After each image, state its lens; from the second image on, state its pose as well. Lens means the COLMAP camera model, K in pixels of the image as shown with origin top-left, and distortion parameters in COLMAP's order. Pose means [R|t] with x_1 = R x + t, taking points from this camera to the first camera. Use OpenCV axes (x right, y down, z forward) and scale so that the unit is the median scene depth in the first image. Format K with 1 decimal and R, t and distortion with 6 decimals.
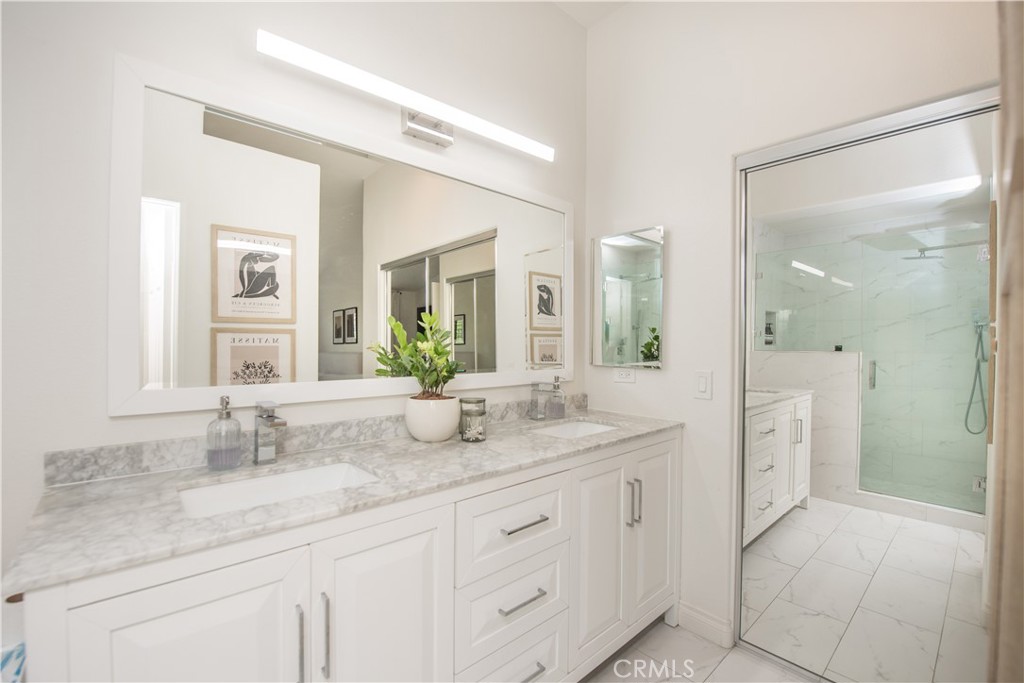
lens RADIAL K [[425.9, 0, 517.8], [0, 425.9, 342.7], [0, 0, 1]] dist [-0.018972, -0.000404]
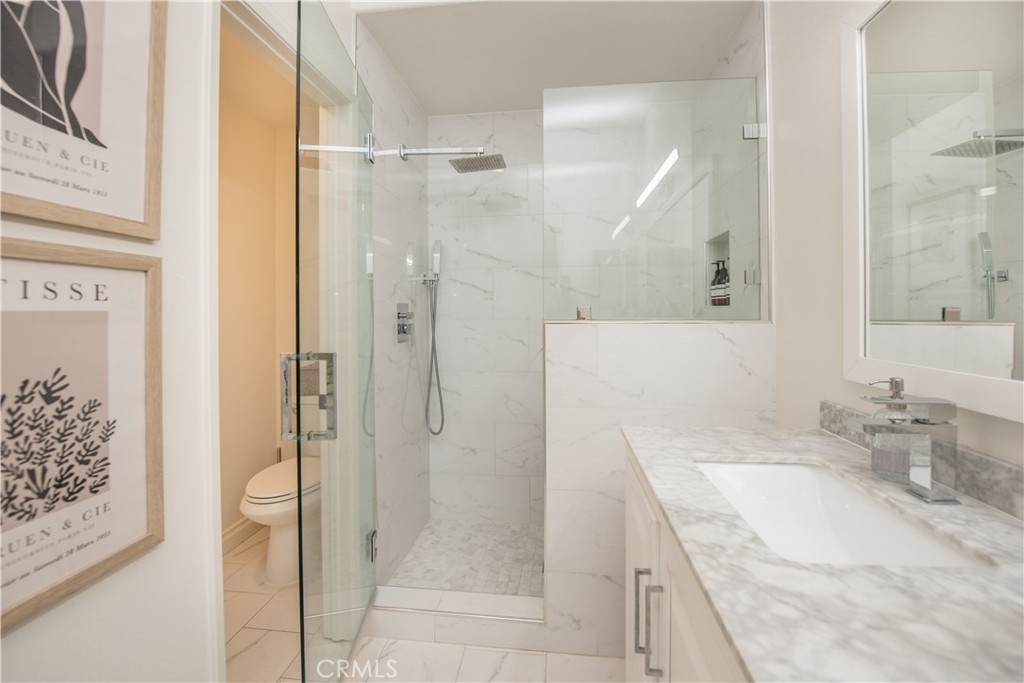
lens RADIAL K [[428.3, 0, 510.8], [0, 428.3, 308.3], [0, 0, 1]] dist [-0.023832, -0.000807]
pose [[-0.753400, -0.010973, -0.657471, 0.248770], [-0.004912, 0.999927, -0.011060, 0.017869], [0.657544, -0.005103, -0.753399, 1.020741]]
